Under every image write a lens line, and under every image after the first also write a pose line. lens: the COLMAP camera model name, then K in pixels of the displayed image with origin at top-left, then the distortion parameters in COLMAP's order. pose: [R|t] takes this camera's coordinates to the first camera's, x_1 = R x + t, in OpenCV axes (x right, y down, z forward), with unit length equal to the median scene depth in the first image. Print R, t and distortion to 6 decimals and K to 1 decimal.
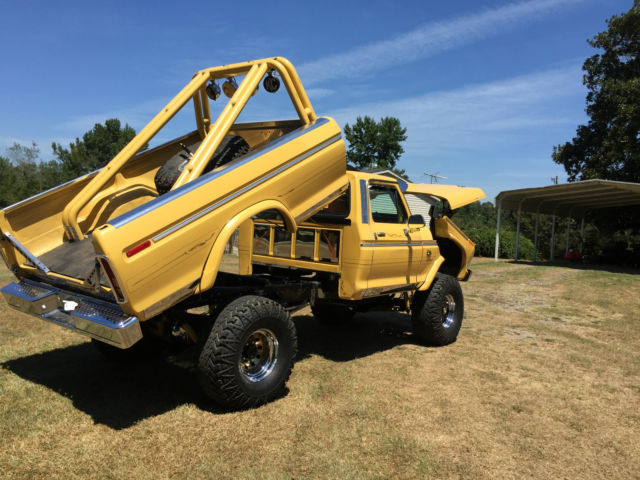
lens RADIAL K [[547.2, 0, 320.0], [0, 547.2, 240.0], [0, 0, 1]] dist [0.070320, -0.128486]
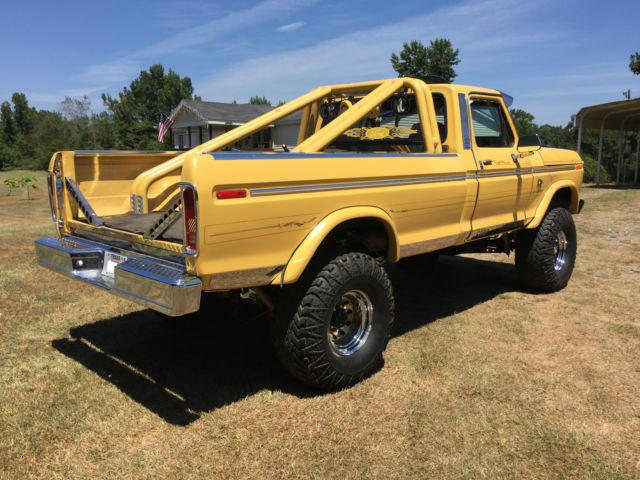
lens RADIAL K [[542.7, 0, 320.0], [0, 542.7, 231.1], [0, 0, 1]] dist [0.081135, -0.130562]
pose [[0.994568, -0.047319, -0.092710, -0.062196], [0.056316, 0.993693, 0.096966, -0.001091], [0.087537, -0.101660, 0.990960, 0.188282]]
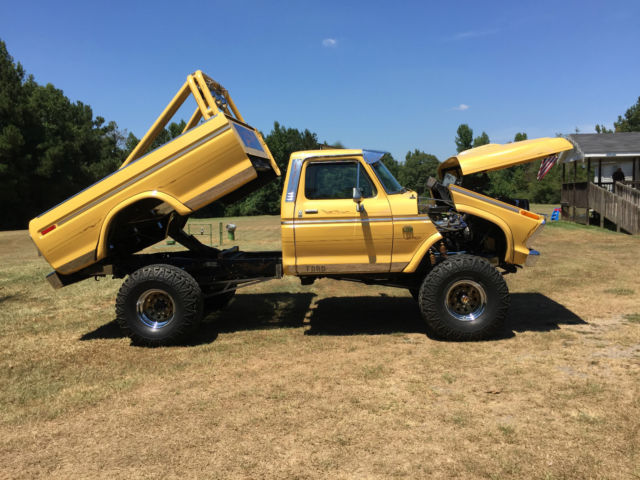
lens RADIAL K [[542.7, 0, 320.0], [0, 542.7, 231.1], [0, 0, 1]] dist [0.081135, -0.130562]
pose [[0.575538, -0.015599, -0.817626, 0.950514], [0.026979, 0.999636, -0.000081, 0.026467], [0.817330, -0.022012, 0.575749, 0.459088]]
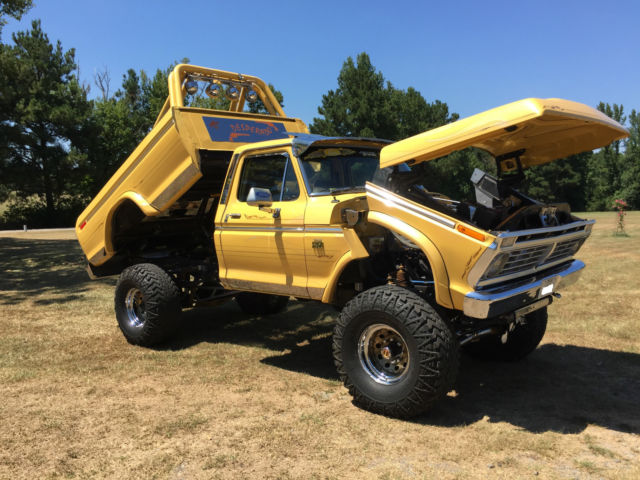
lens RADIAL K [[542.7, 0, 320.0], [0, 542.7, 231.1], [0, 0, 1]] dist [0.081135, -0.130562]
pose [[-0.030507, 0.008414, -0.999499, 0.959049], [-0.016025, 0.999832, 0.008906, 0.003618], [0.999406, 0.016289, -0.030367, 1.187784]]
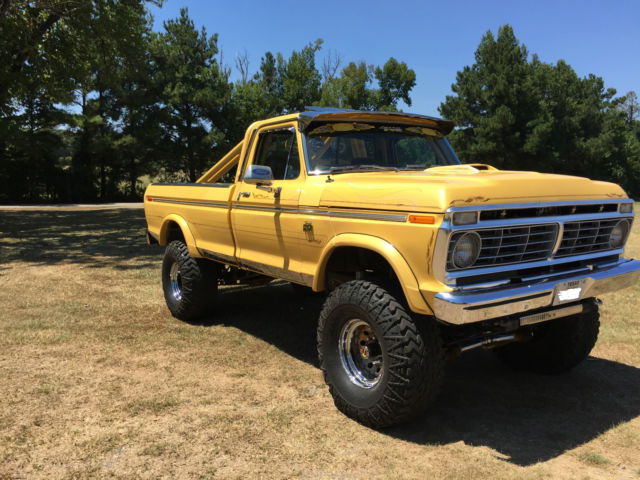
lens RADIAL K [[539.6, 0, 322.2], [0, 539.6, 231.2], [0, 0, 1]] dist [0.085068, -0.132400]
pose [[-0.267128, 0.038543, -0.962890, 0.867314], [-0.049154, 0.997354, 0.053559, -0.004012], [0.962407, 0.061637, -0.264526, 1.357073]]
